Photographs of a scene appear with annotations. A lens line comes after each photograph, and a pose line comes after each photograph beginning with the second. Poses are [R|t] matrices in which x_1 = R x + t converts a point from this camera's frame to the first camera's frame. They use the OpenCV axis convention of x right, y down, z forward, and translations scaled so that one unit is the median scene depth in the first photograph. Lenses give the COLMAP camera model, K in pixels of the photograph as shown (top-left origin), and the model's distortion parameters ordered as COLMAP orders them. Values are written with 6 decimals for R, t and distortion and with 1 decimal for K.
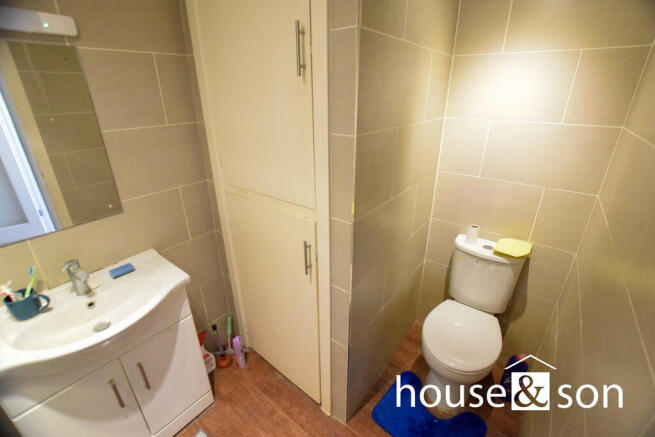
lens RADIAL K [[293.0, 0, 327.6], [0, 293.0, 211.9], [0, 0, 1]] dist [-0.001337, -0.000369]
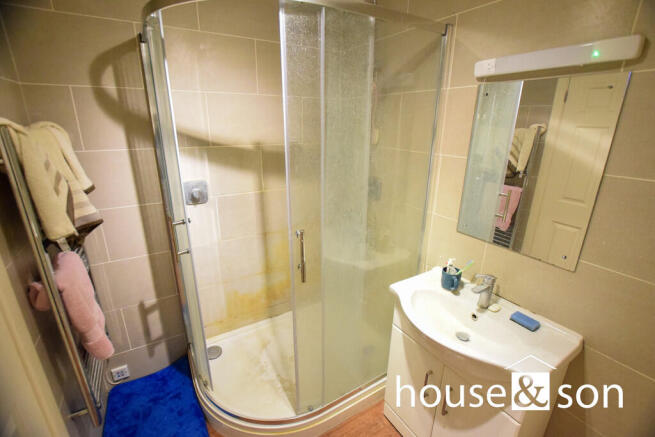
lens RADIAL K [[293.0, 0, 327.6], [0, 293.0, 211.9], [0, 0, 1]] dist [-0.001337, -0.000369]
pose [[-0.341935, 0.284340, -0.895674, 0.214015], [-0.372741, 0.833902, 0.407028, -0.228683], [0.862638, 0.473031, -0.179155, 0.534355]]
